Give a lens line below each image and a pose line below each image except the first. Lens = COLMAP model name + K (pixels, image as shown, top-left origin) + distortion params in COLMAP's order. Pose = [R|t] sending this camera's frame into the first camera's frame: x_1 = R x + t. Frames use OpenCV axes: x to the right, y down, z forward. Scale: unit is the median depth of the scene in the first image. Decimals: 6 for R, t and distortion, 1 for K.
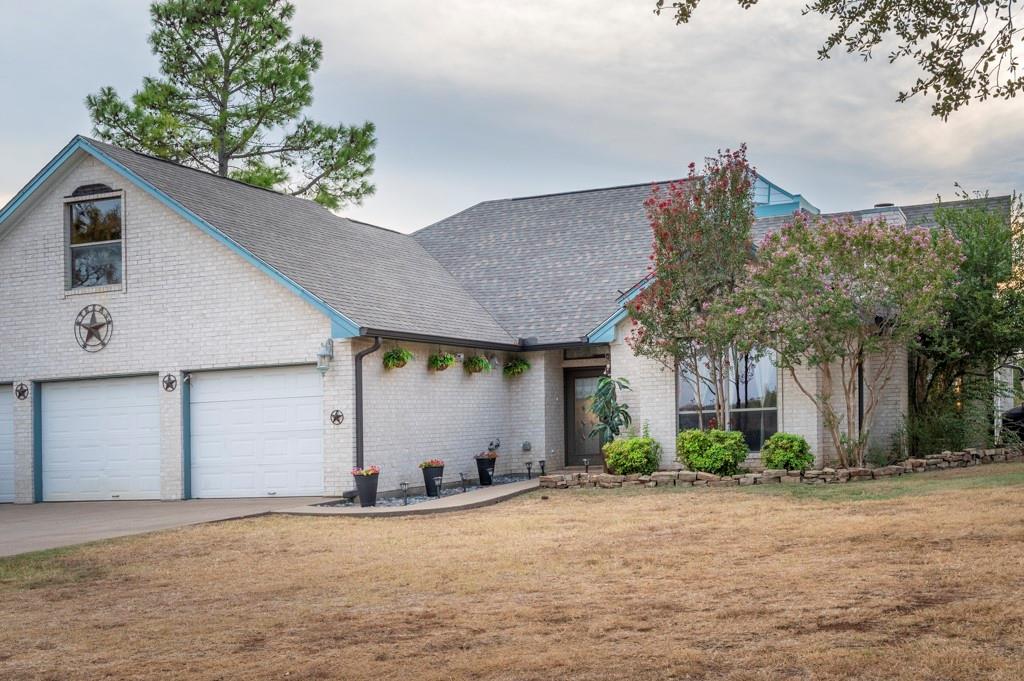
lens RADIAL K [[1436.6, 0, 511.8], [0, 1436.6, 341.6], [0, 0, 1]] dist [0.006945, 0.000000]
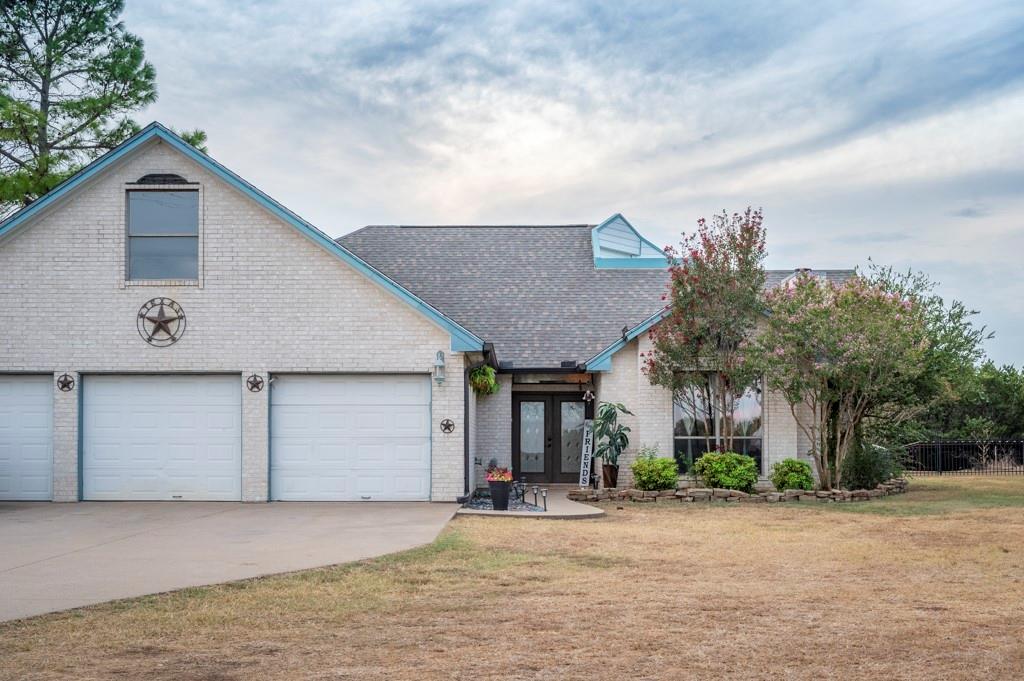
lens RADIAL K [[1436.6, 0, 508.7], [0, 1436.6, 342.3], [0, 0, 1]] dist [0.006945, 0.000000]
pose [[0.913877, 0.072564, 0.399453, -0.468954], [-0.062614, 0.997317, -0.037922, 0.026678], [-0.401133, 0.009645, 0.915969, 0.020805]]
